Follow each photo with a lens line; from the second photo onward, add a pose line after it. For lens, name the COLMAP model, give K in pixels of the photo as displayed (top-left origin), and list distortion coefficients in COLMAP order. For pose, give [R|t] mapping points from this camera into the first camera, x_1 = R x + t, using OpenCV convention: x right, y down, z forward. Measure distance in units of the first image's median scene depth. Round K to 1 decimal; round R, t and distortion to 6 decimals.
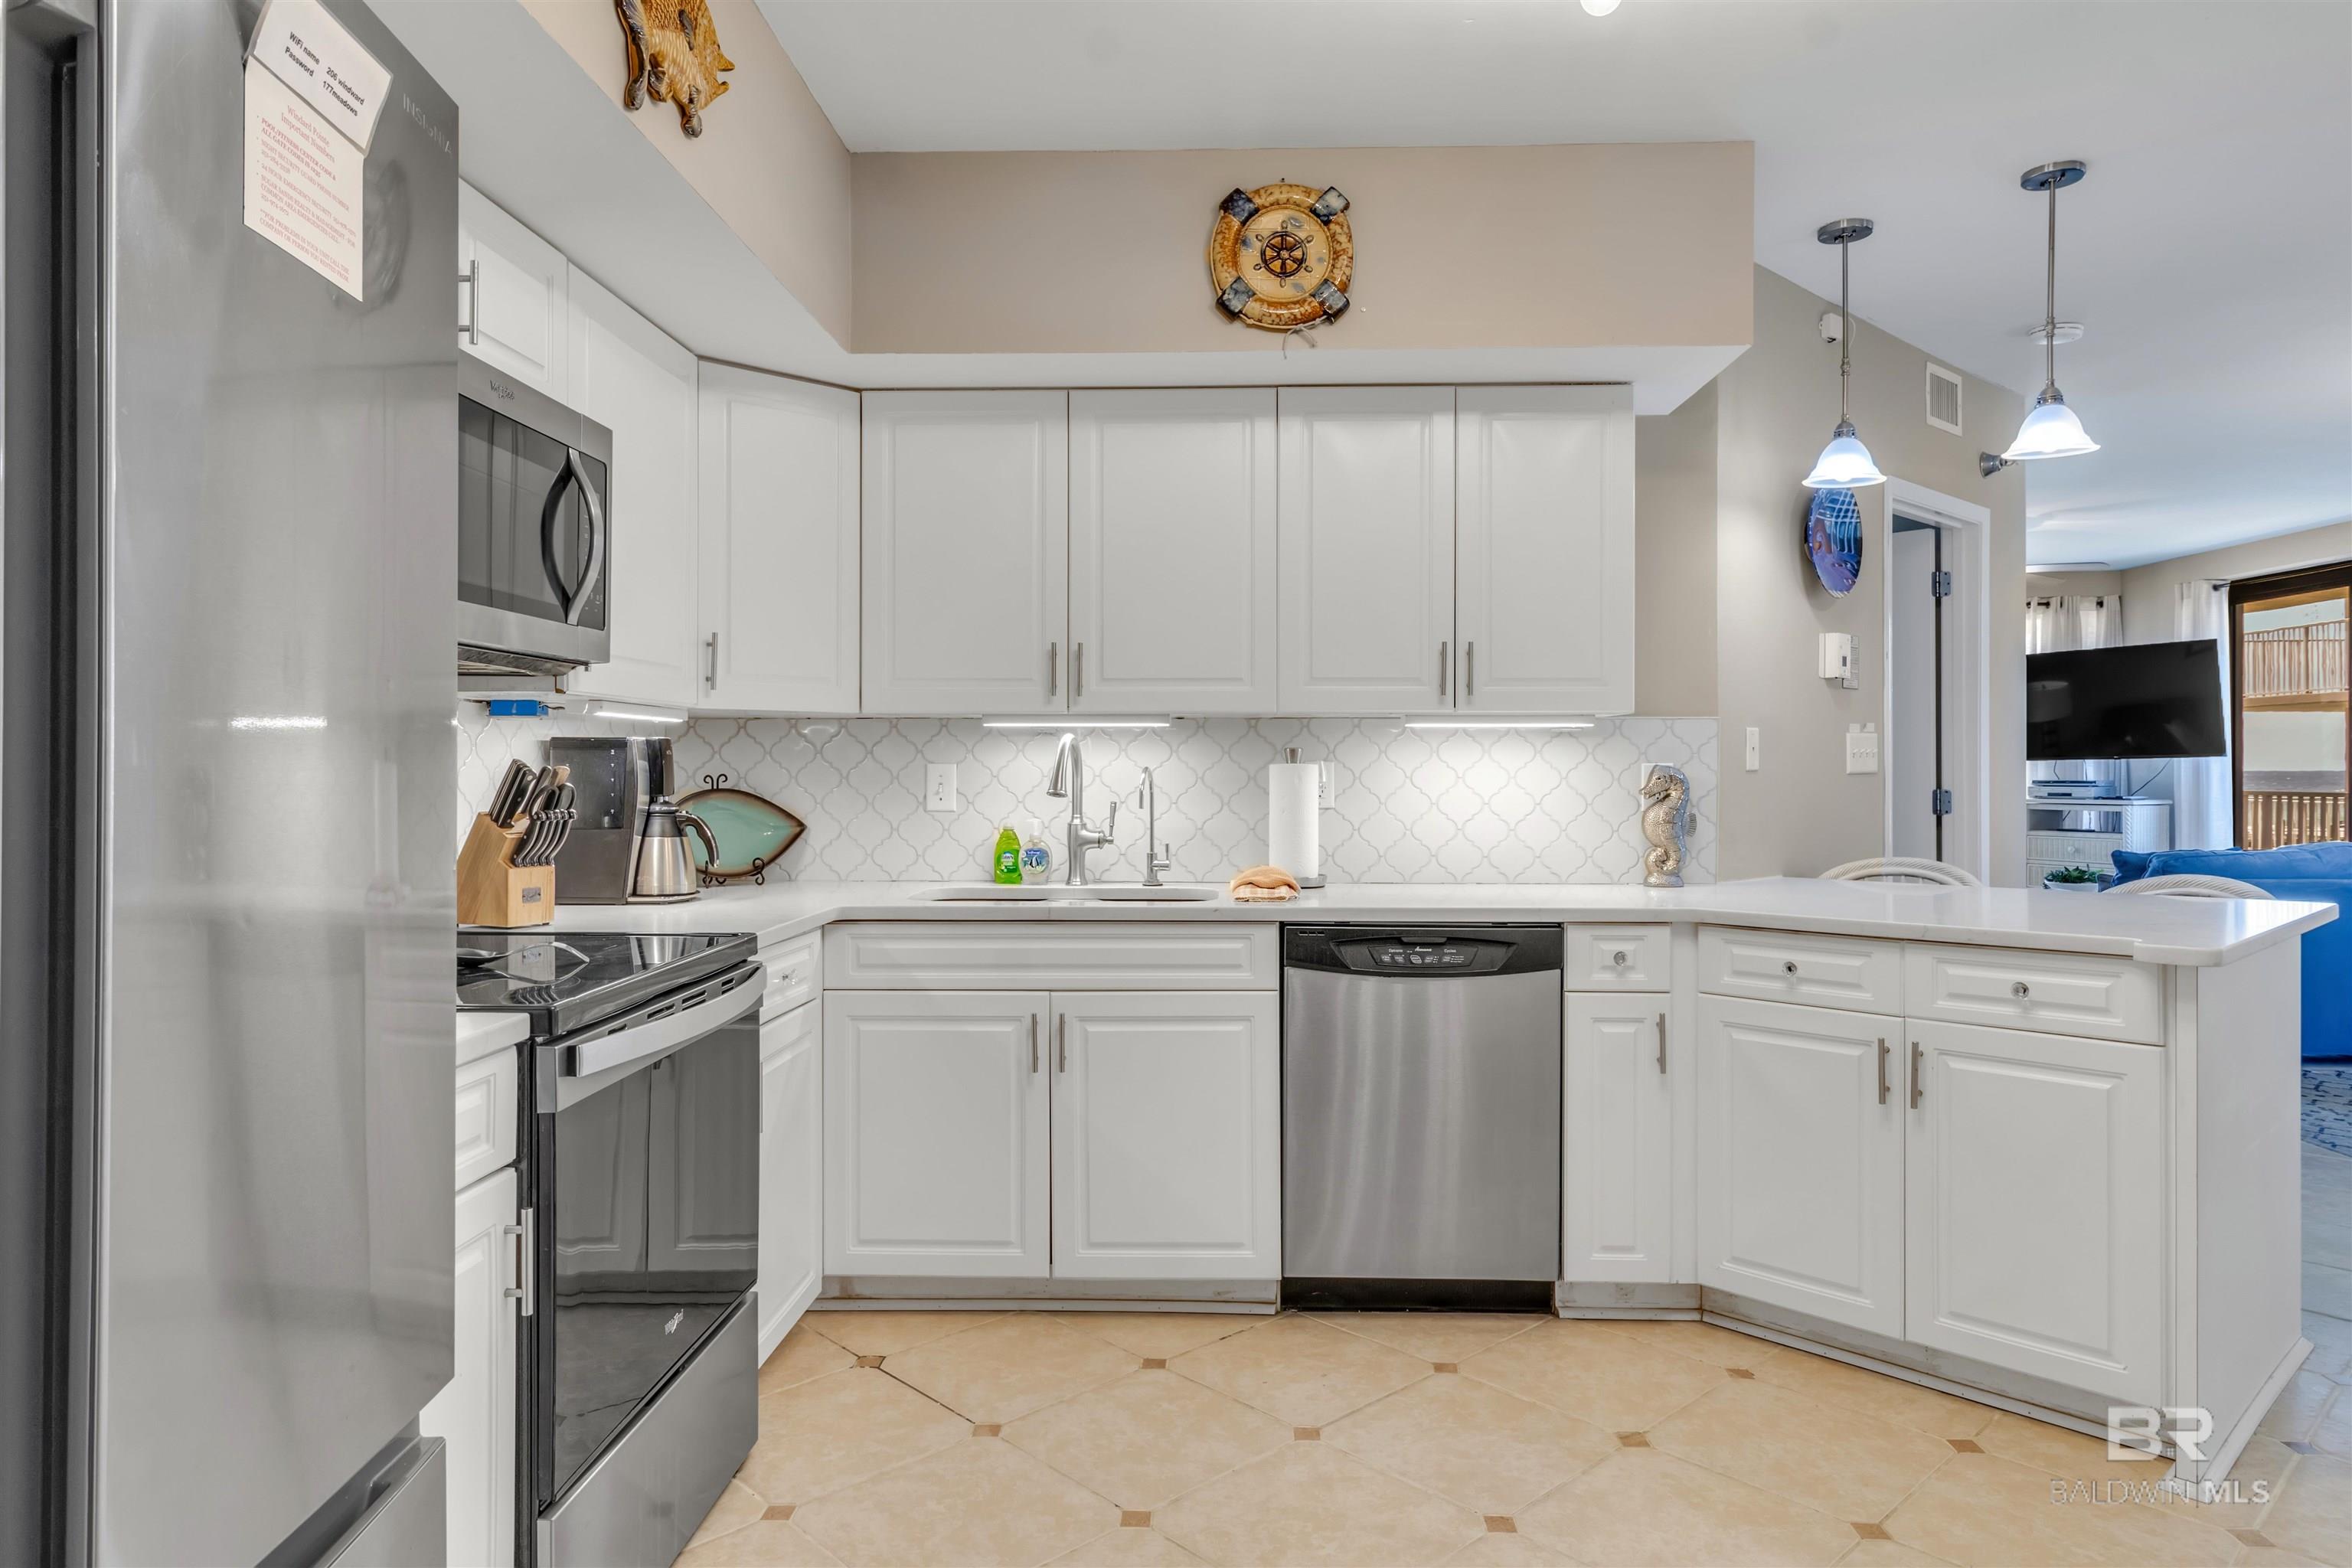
lens RADIAL K [[1402.0, 0, 1183.5], [0, 1402.0, 769.0], [0, 0, 1]] dist [0.007482, 0.000990]
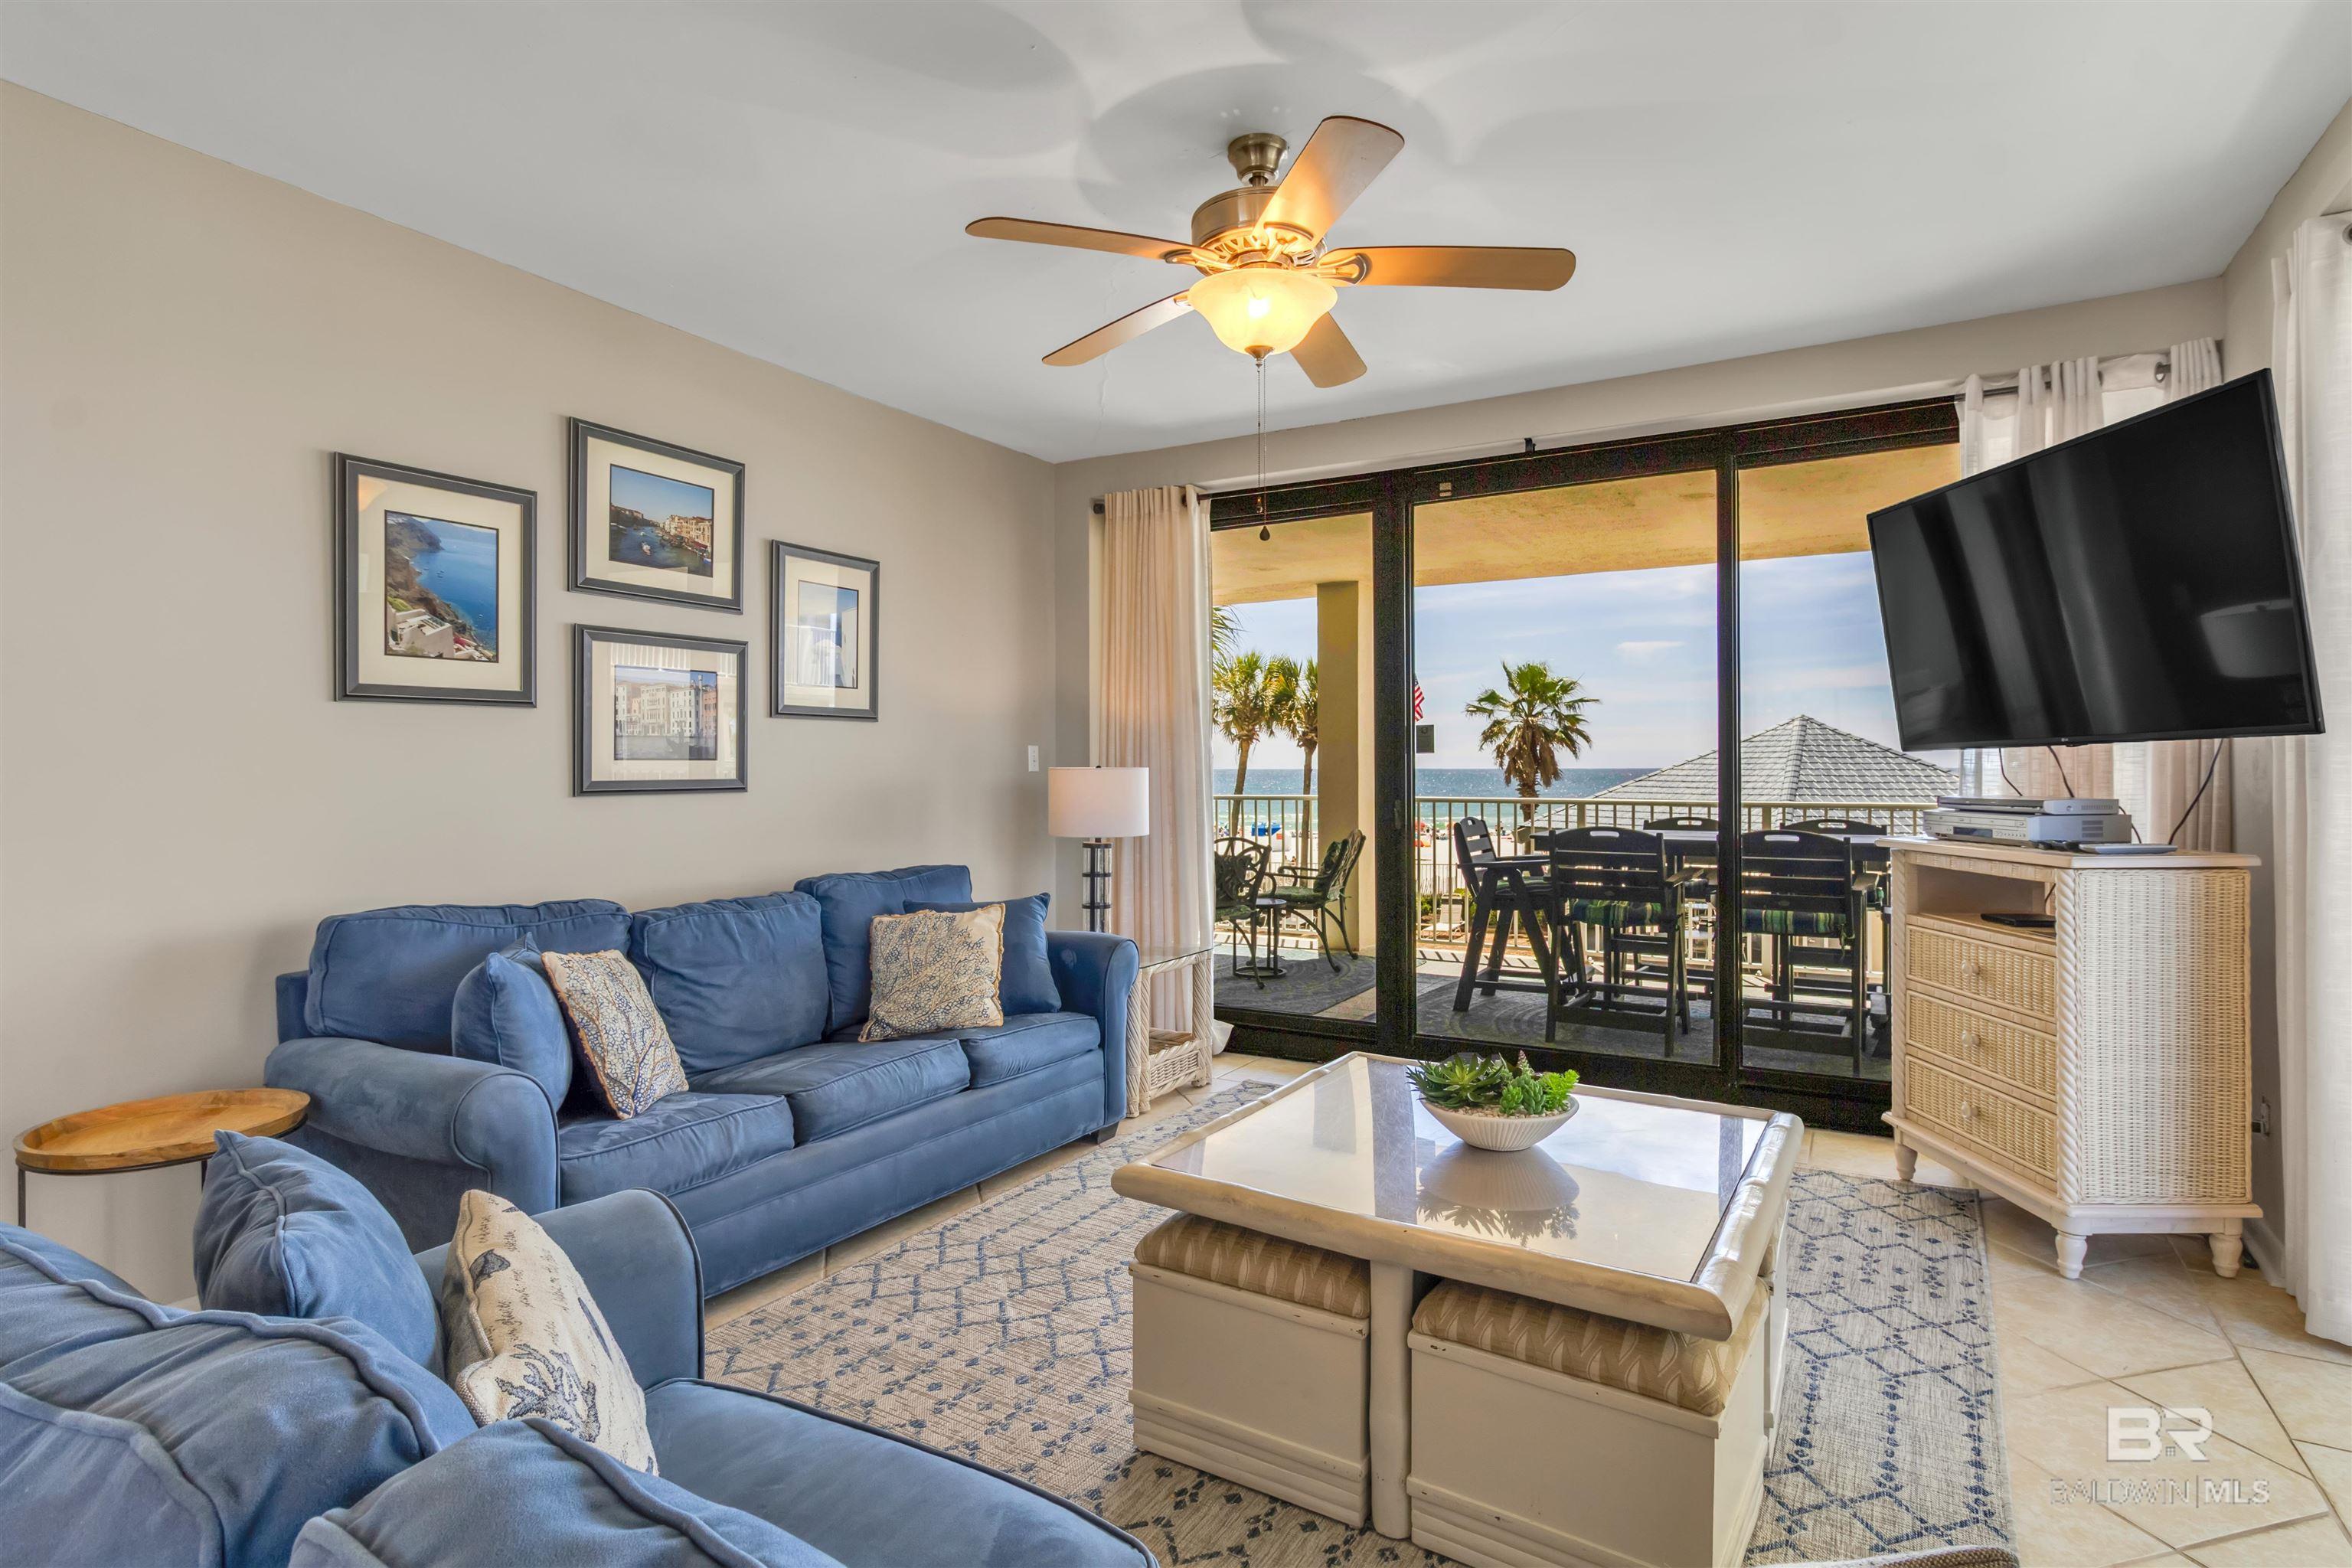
lens RADIAL K [[1184.0, 0, 1181.6], [0, 1184.0, 775.5], [0, 0, 1]] dist [-0.001325, 0.000047]
pose [[0.888473, 0.000926, -0.458927, 0.615745], [0.001658, 0.999985, 0.005227, -0.001044], [0.458925, -0.005405, 0.888458, 0.621026]]
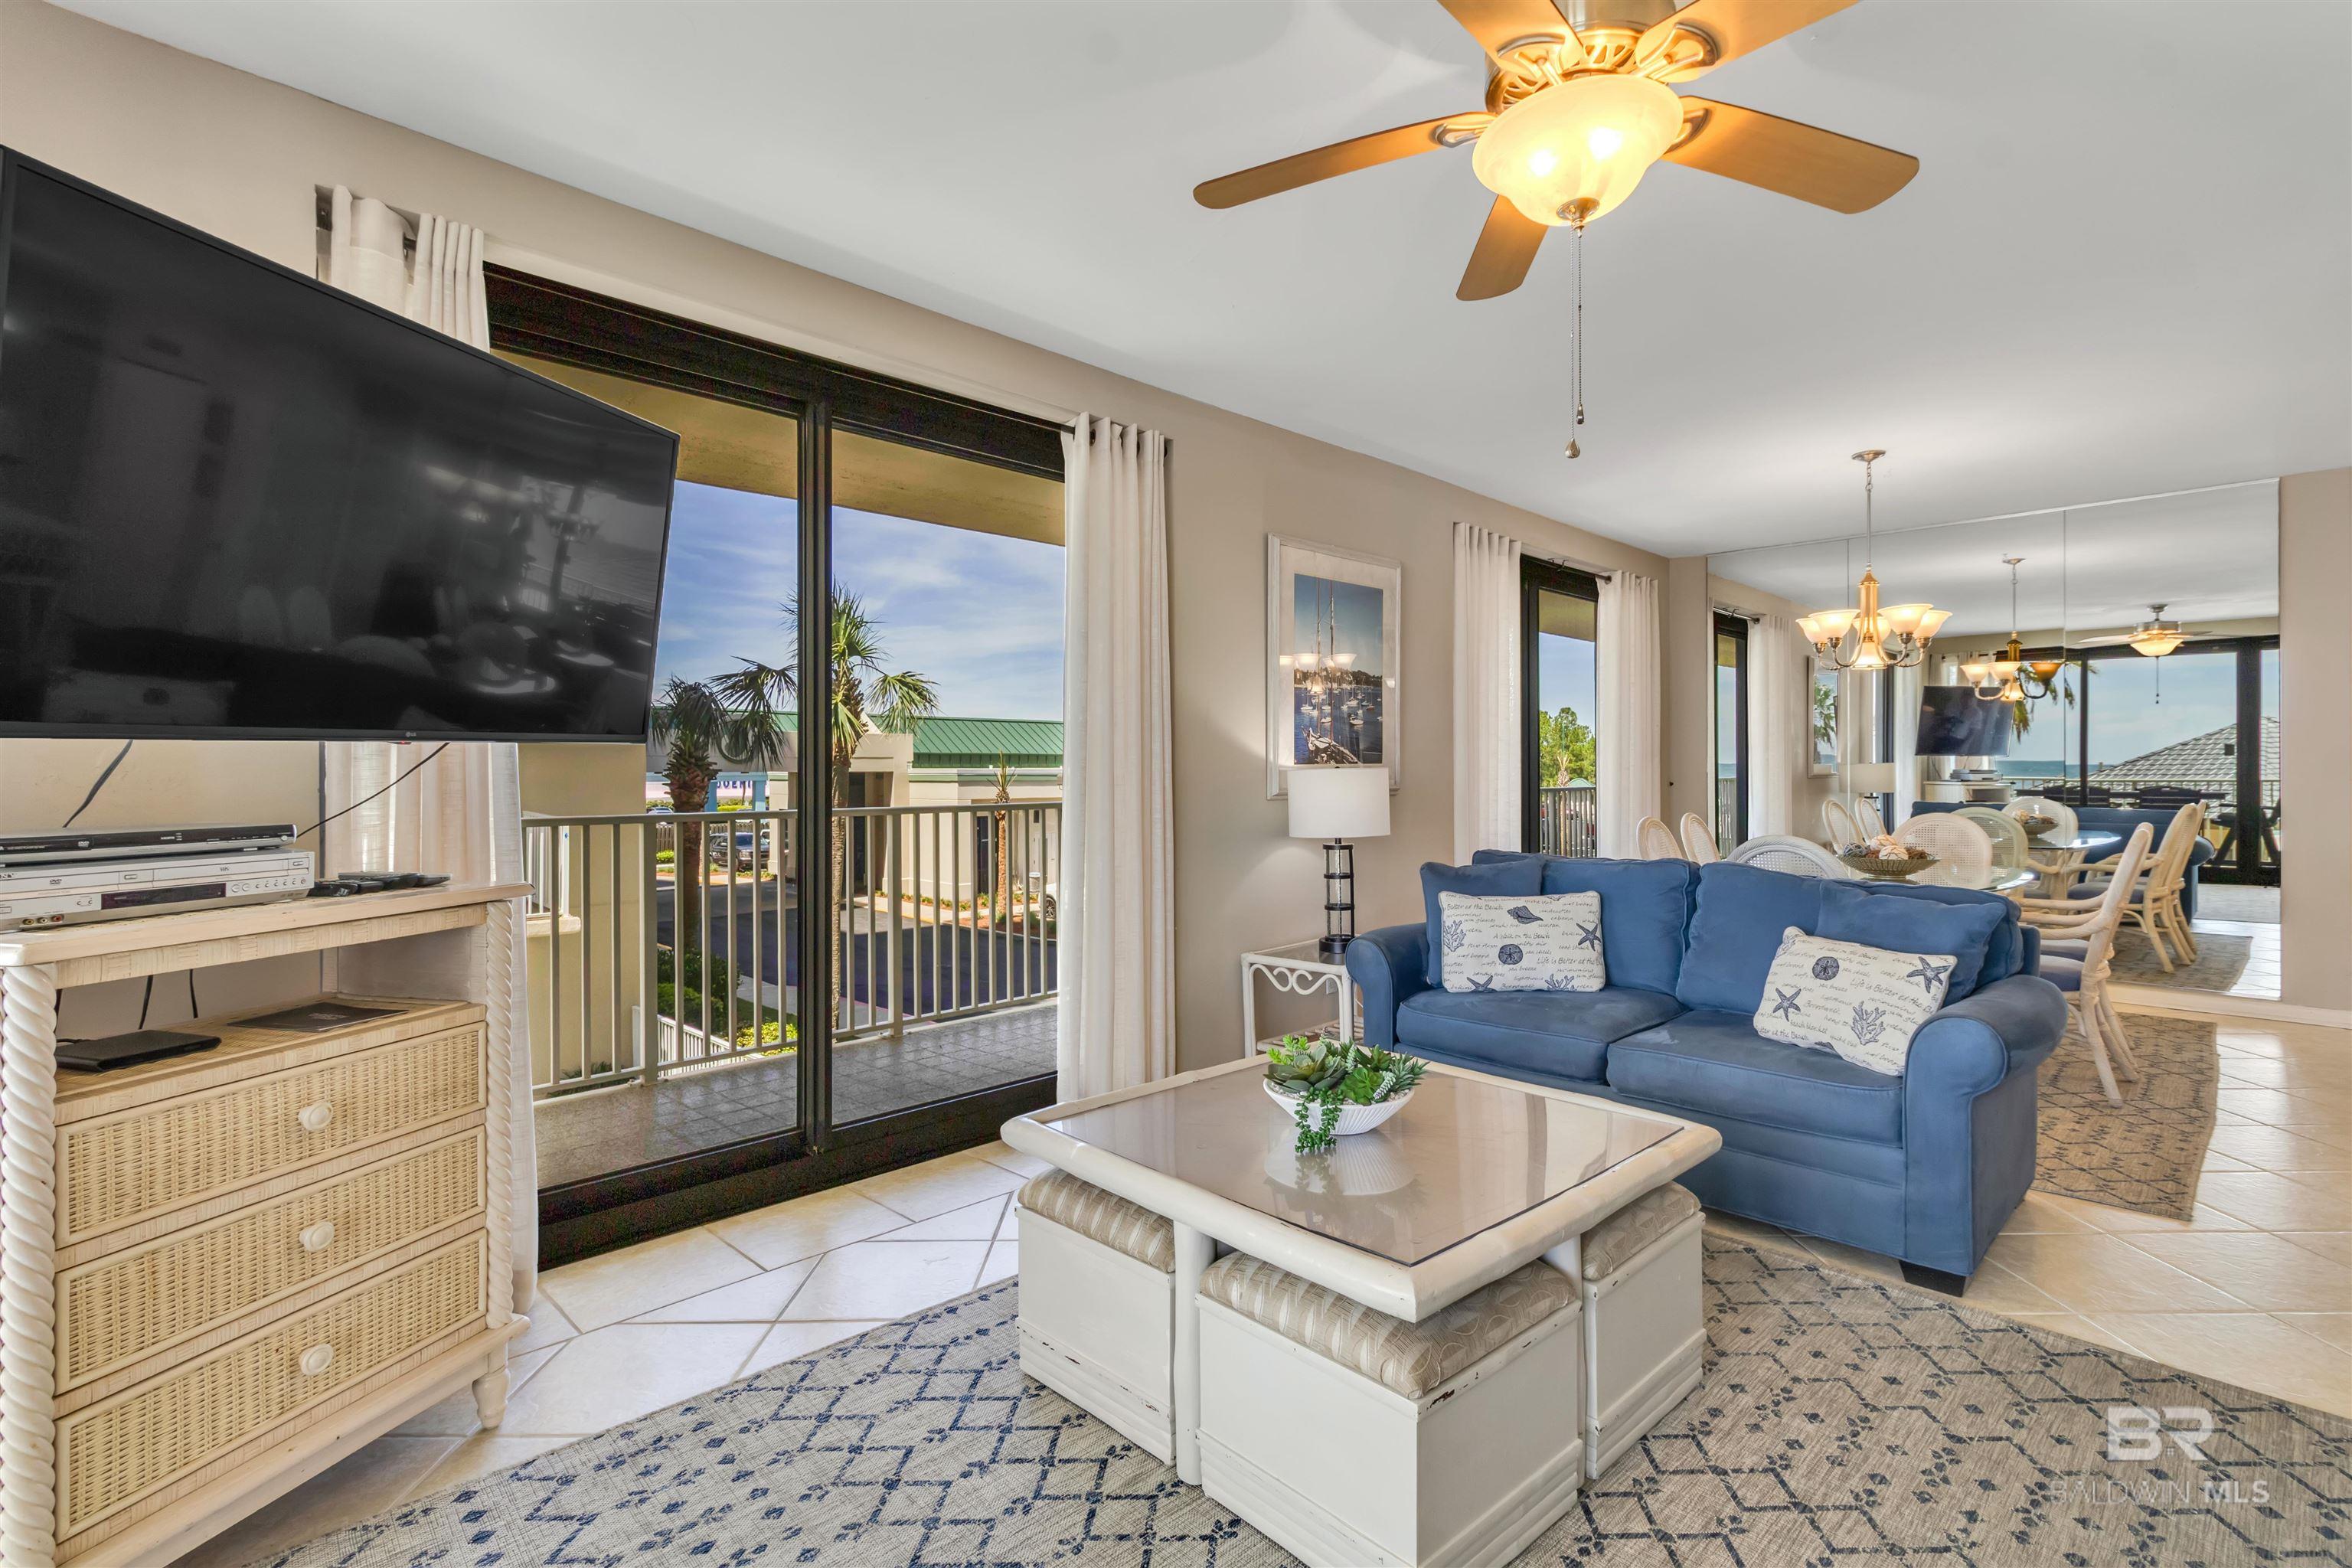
lens RADIAL K [[1078.2, 0, 1173.1], [0, 1078.2, 767.8], [0, 0, 1]] dist [0.006328, 0.000238]
pose [[-0.731598, -0.000764, 0.681735, 0.418257], [0.001409, 0.999996, 0.002633, -0.002376], [-0.681734, 0.002887, -0.731594, 1.089722]]
